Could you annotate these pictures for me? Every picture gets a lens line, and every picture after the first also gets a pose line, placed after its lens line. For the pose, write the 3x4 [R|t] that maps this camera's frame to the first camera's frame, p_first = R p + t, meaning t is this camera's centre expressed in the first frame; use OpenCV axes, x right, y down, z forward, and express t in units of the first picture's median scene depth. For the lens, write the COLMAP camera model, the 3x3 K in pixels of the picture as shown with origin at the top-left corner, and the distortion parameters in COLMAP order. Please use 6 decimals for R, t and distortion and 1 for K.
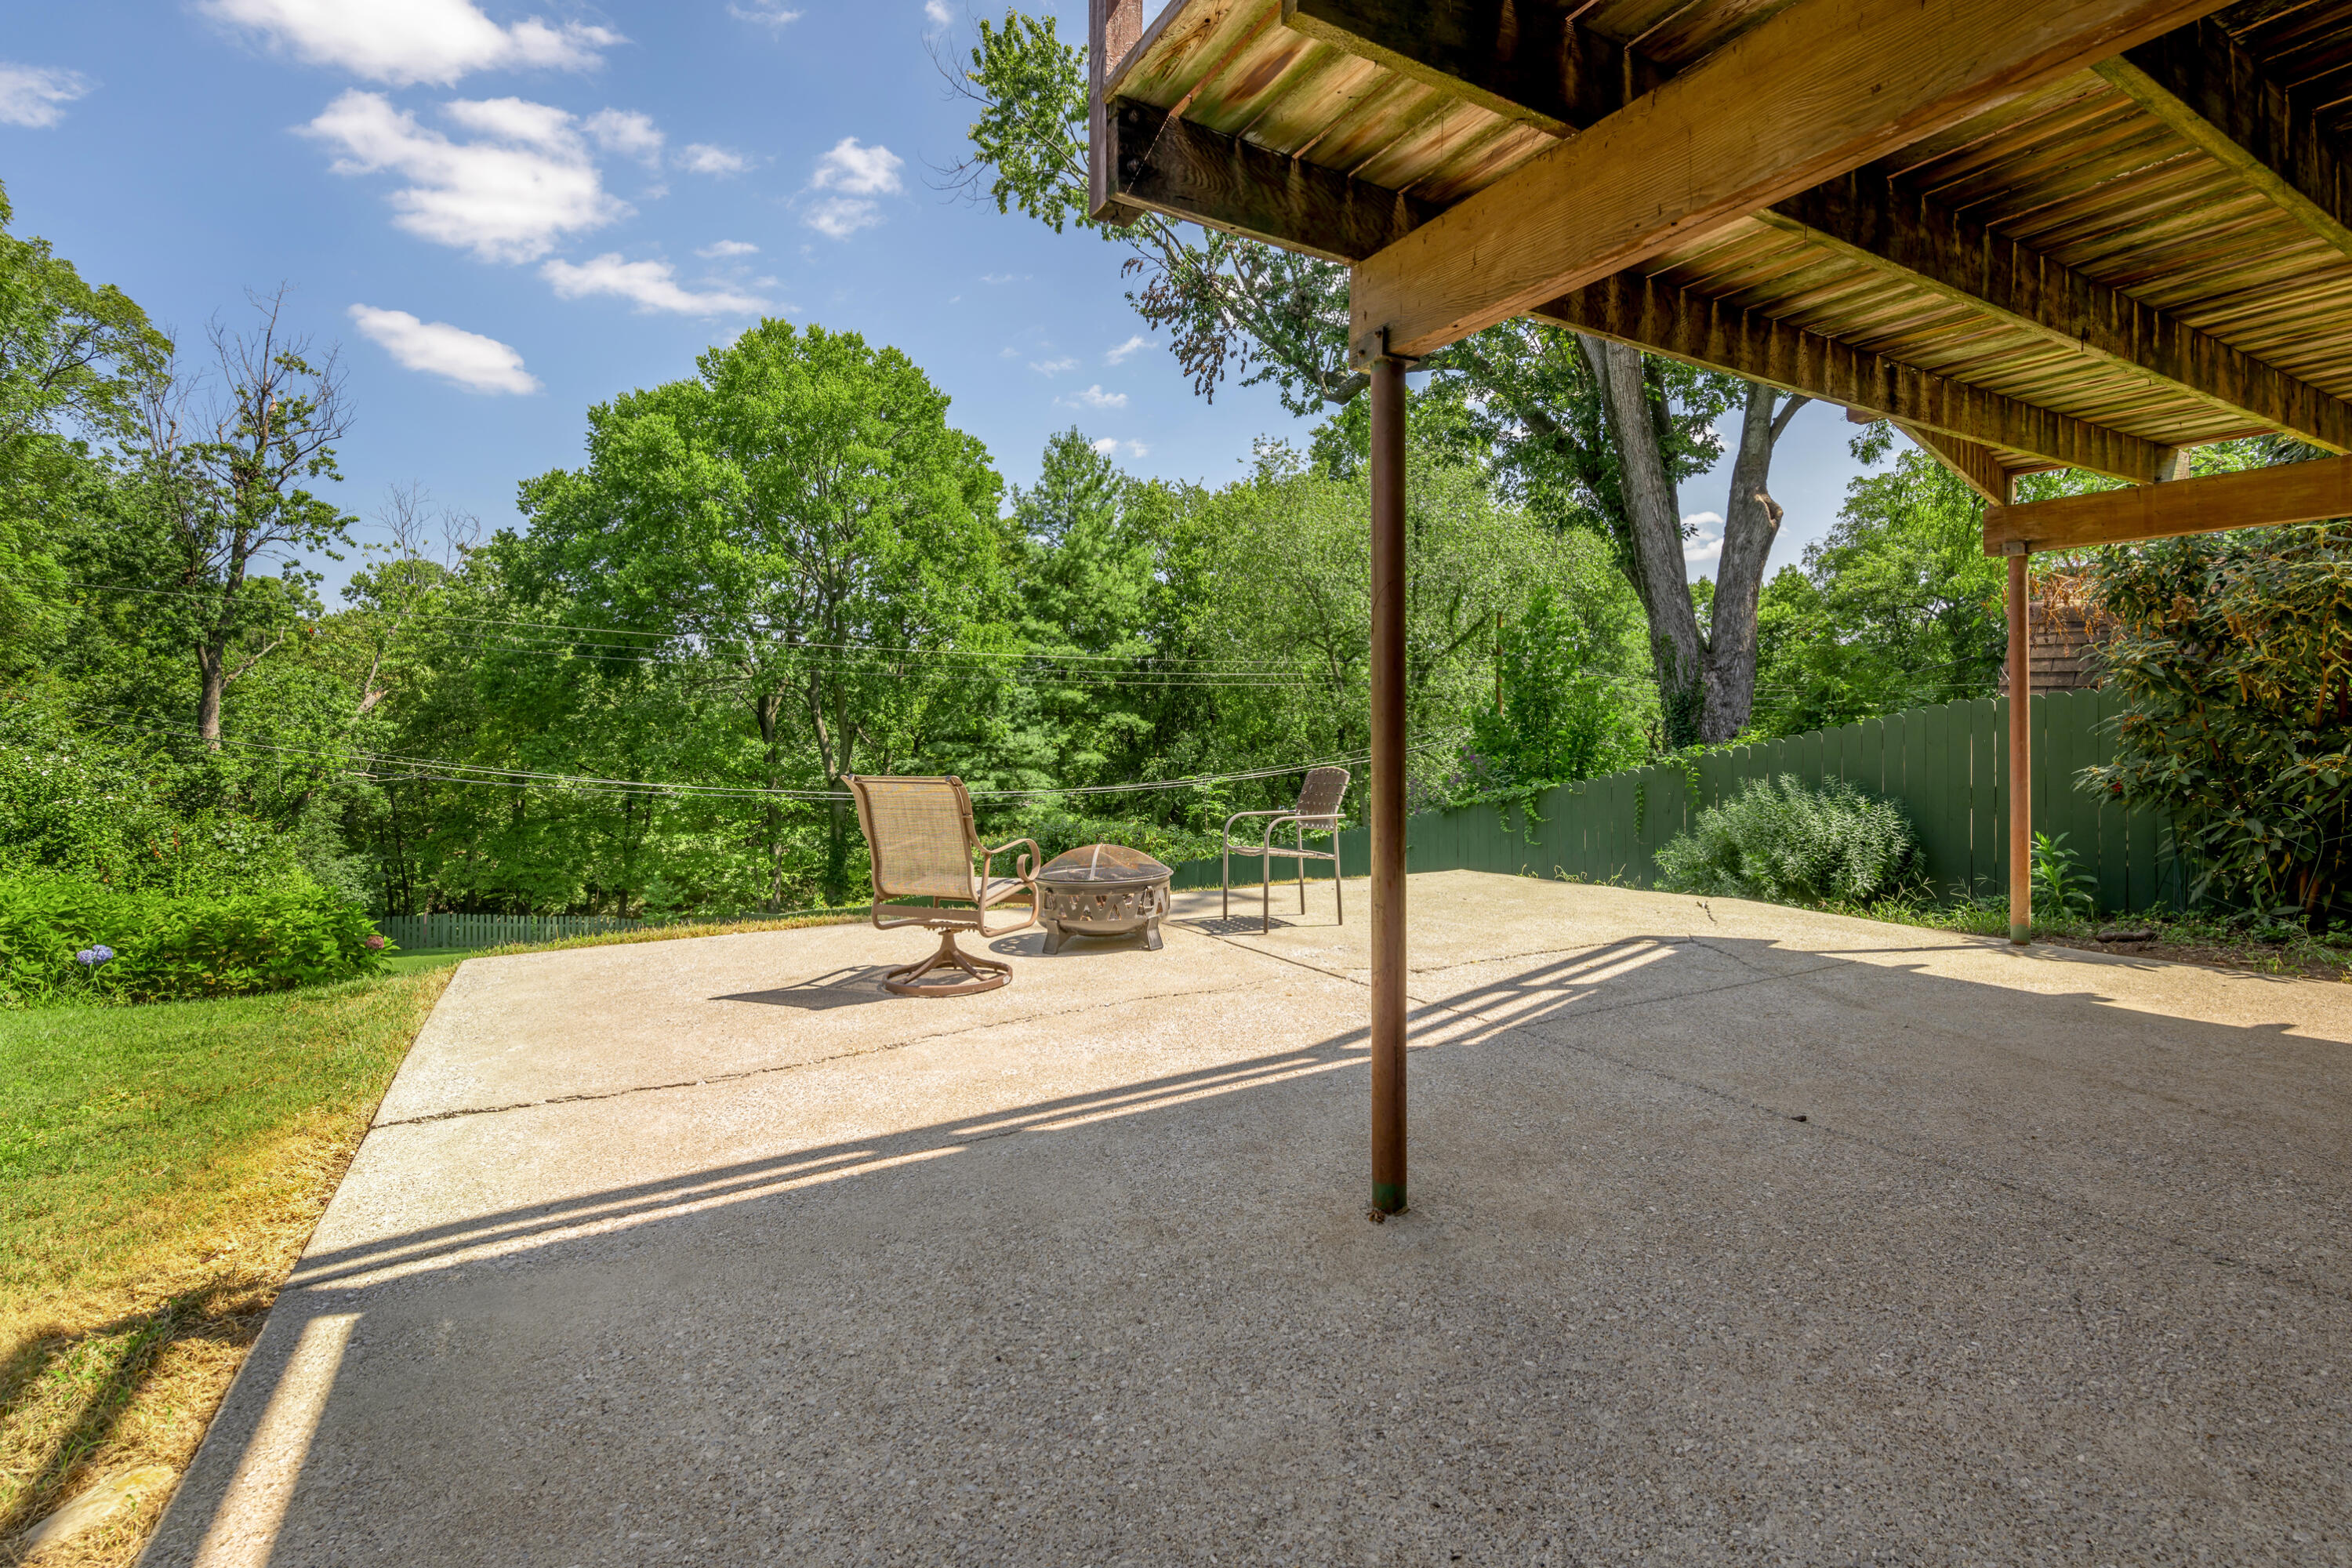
lens RADIAL K [[1061.4, 0, 1202.2], [0, 1061.4, 700.0], [0, 0, 1]] dist [-0.008050, 0.001498]
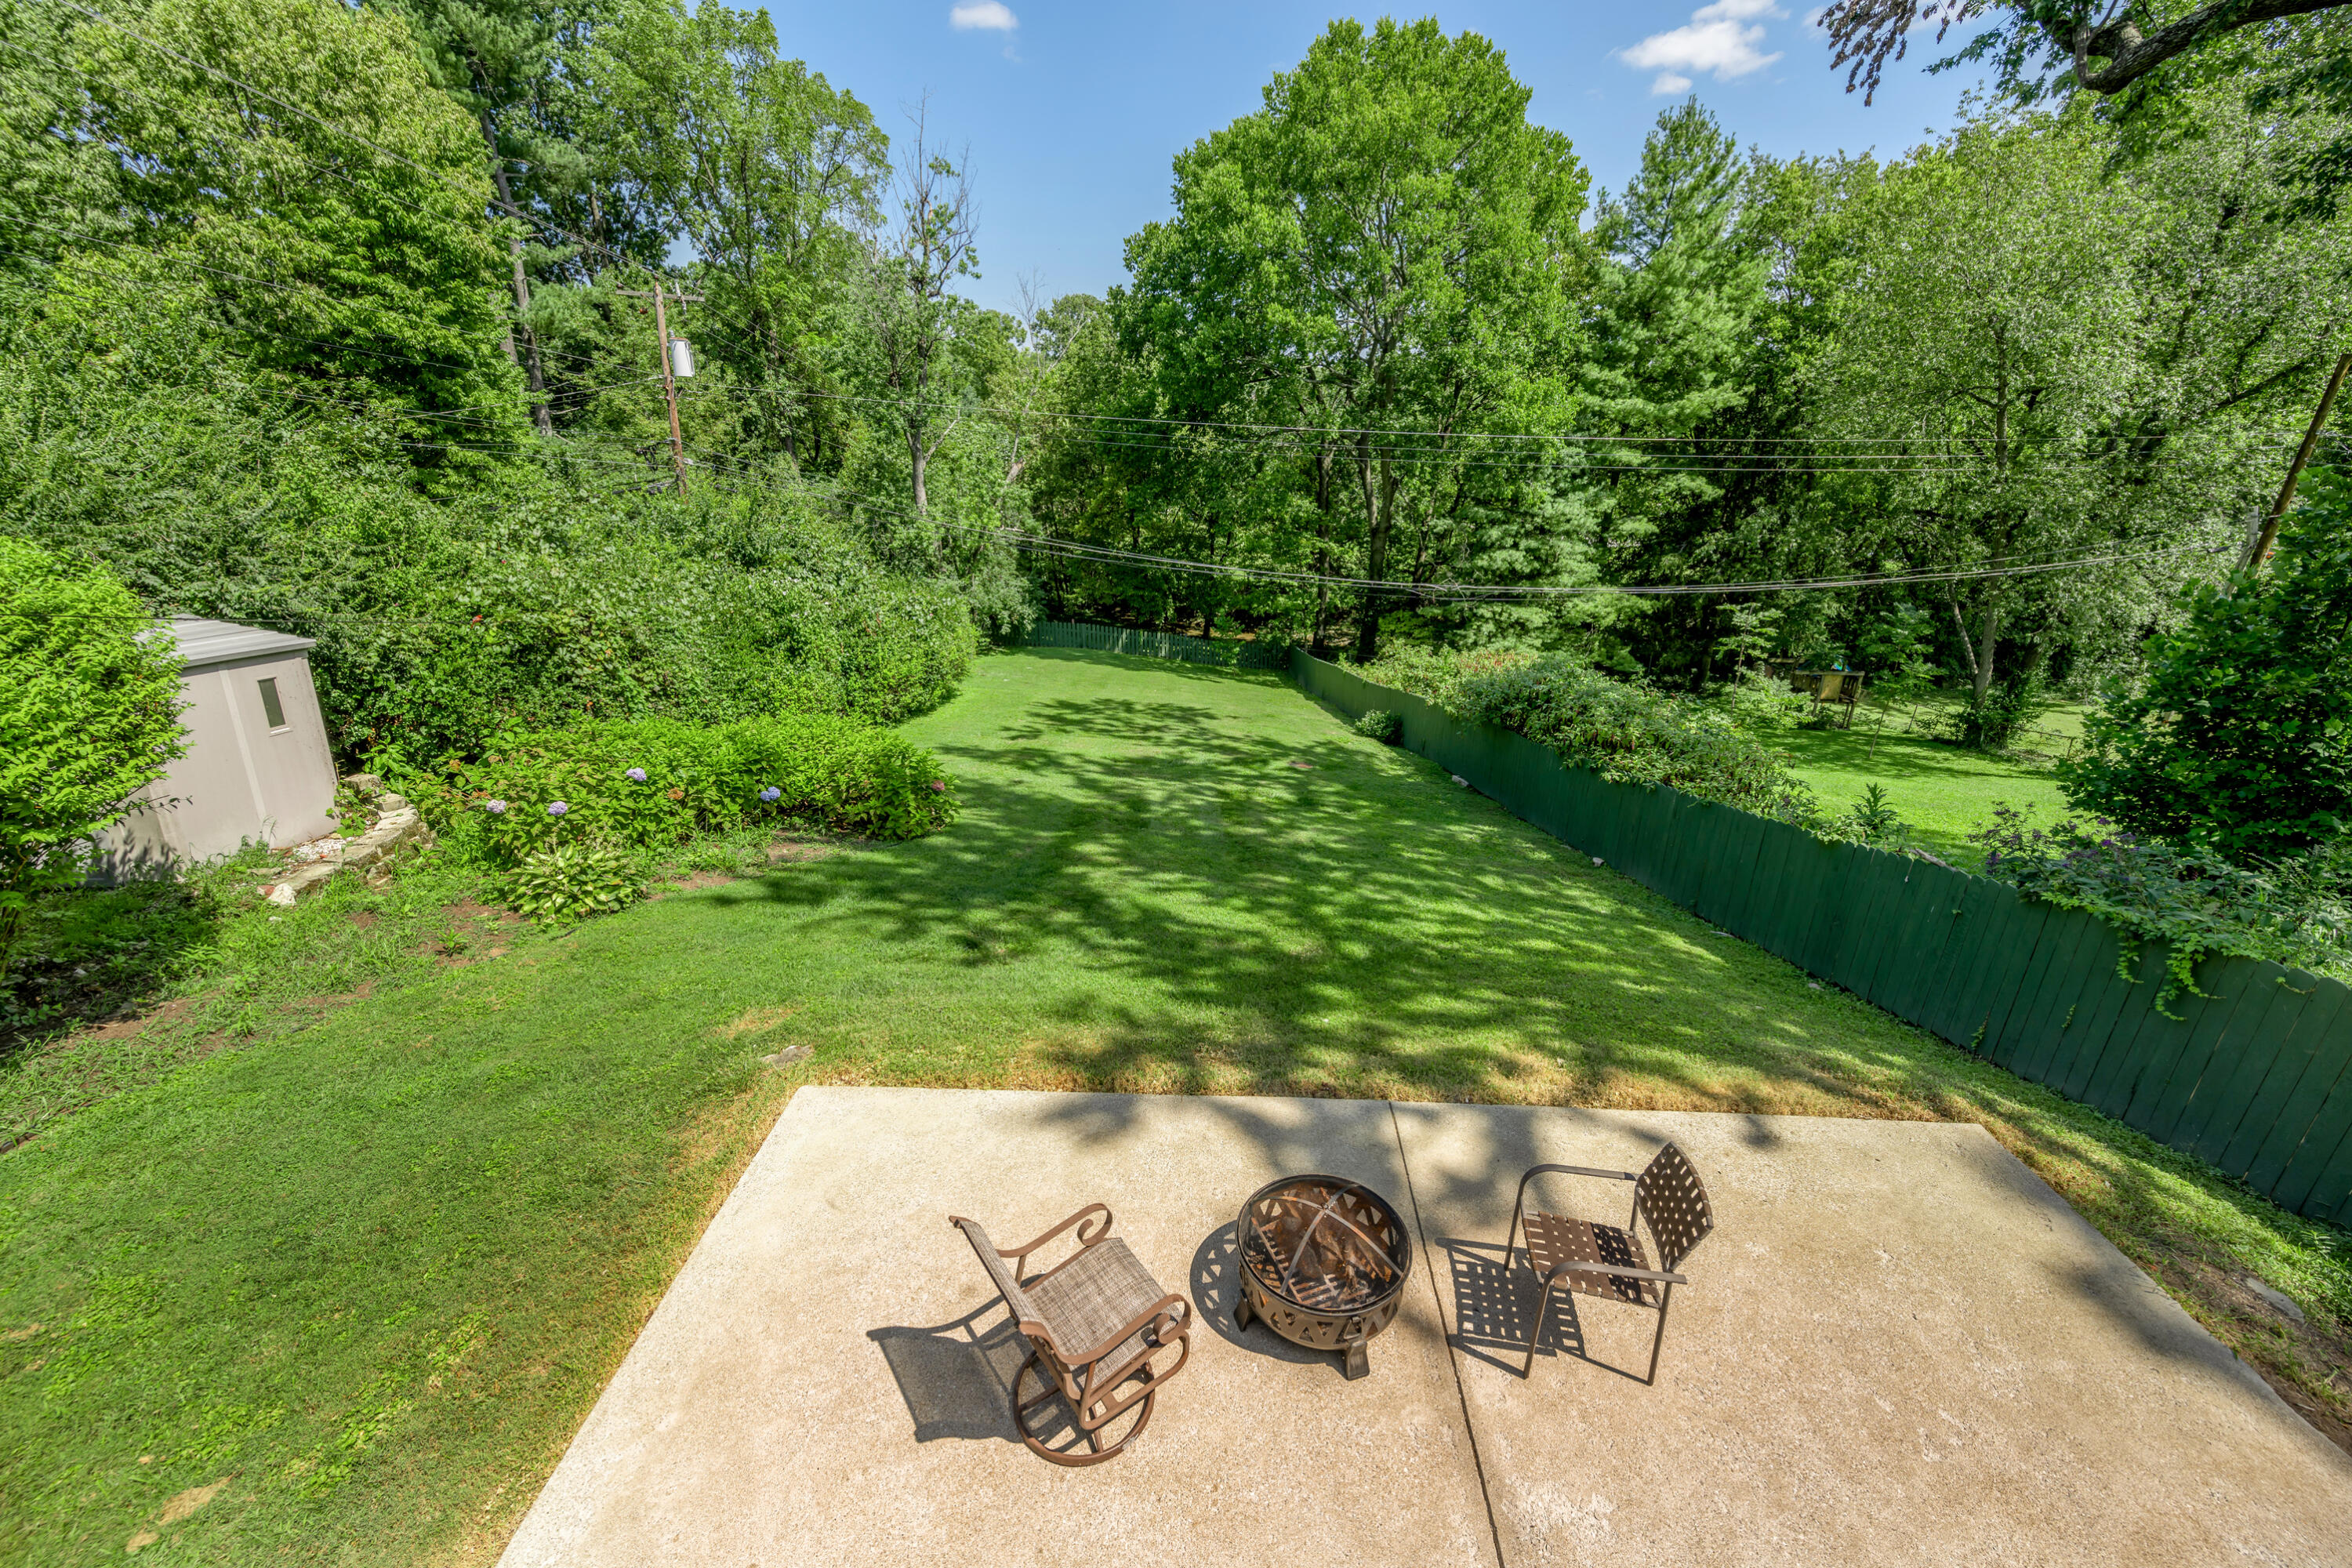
lens RADIAL K [[944.9, 0, 1182.4], [0, 944.9, 779.3], [0, 0, 1]] dist [-0.001331, -0.000218]
pose [[0.842629, 0.205302, -0.497823, 0.017294], [0.004932, 0.921490, 0.388370, -0.070620], [0.538472, -0.329707, 0.775462, 0.077541]]
